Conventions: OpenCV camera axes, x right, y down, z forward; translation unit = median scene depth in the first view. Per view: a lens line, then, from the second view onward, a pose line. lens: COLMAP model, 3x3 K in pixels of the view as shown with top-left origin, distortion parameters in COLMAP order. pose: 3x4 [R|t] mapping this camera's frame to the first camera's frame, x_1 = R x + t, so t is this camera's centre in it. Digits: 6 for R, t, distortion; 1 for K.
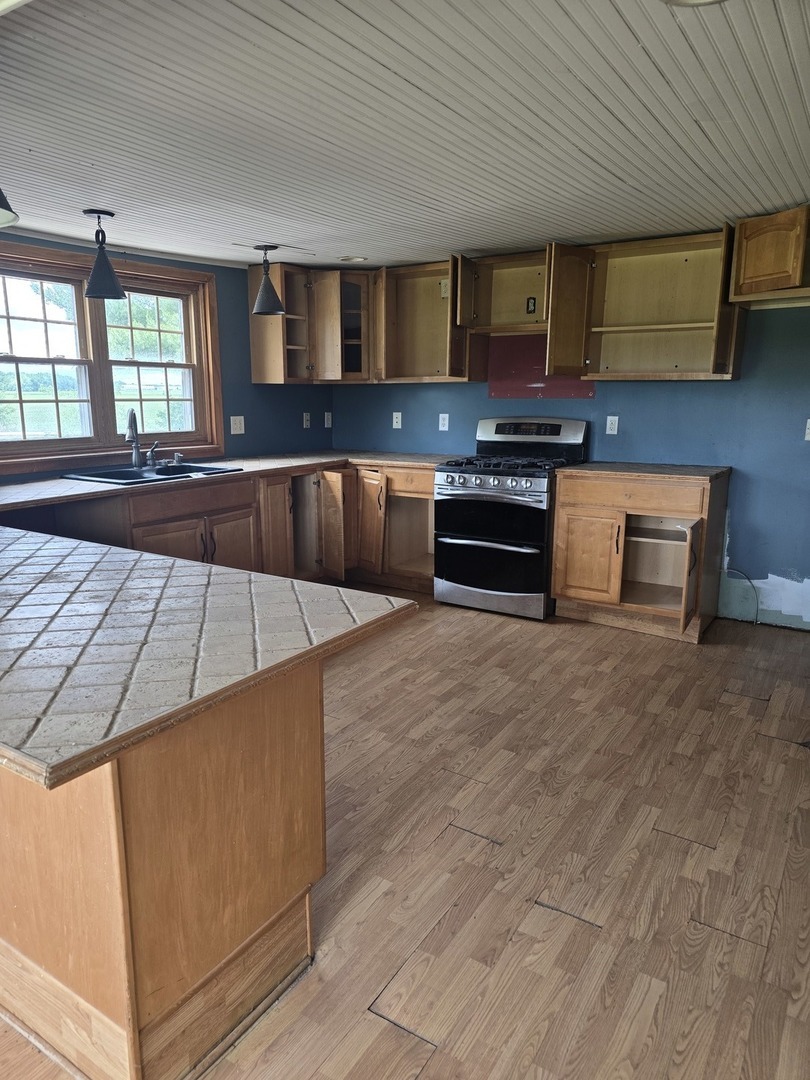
lens RADIAL K [[707.1, 0, 405.0], [0, 707.1, 540.0], [0, 0, 1]] dist [0.029332, -0.002374]
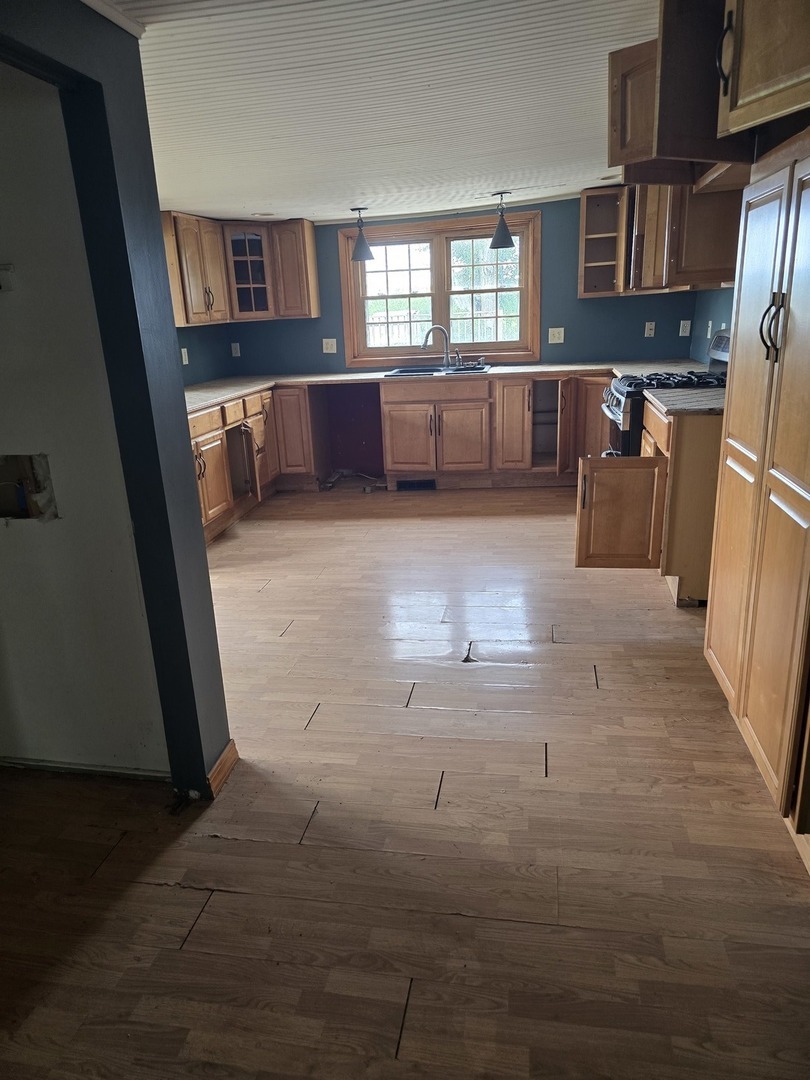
lens RADIAL K [[707.1, 0, 405.0], [0, 707.1, 540.0], [0, 0, 1]] dist [0.029332, -0.002374]
pose [[0.389638, 0.261521, -0.883057, 1.007686], [-0.136324, 0.964650, 0.225534, -0.078269], [0.910823, 0.032505, 0.411516, 0.342546]]
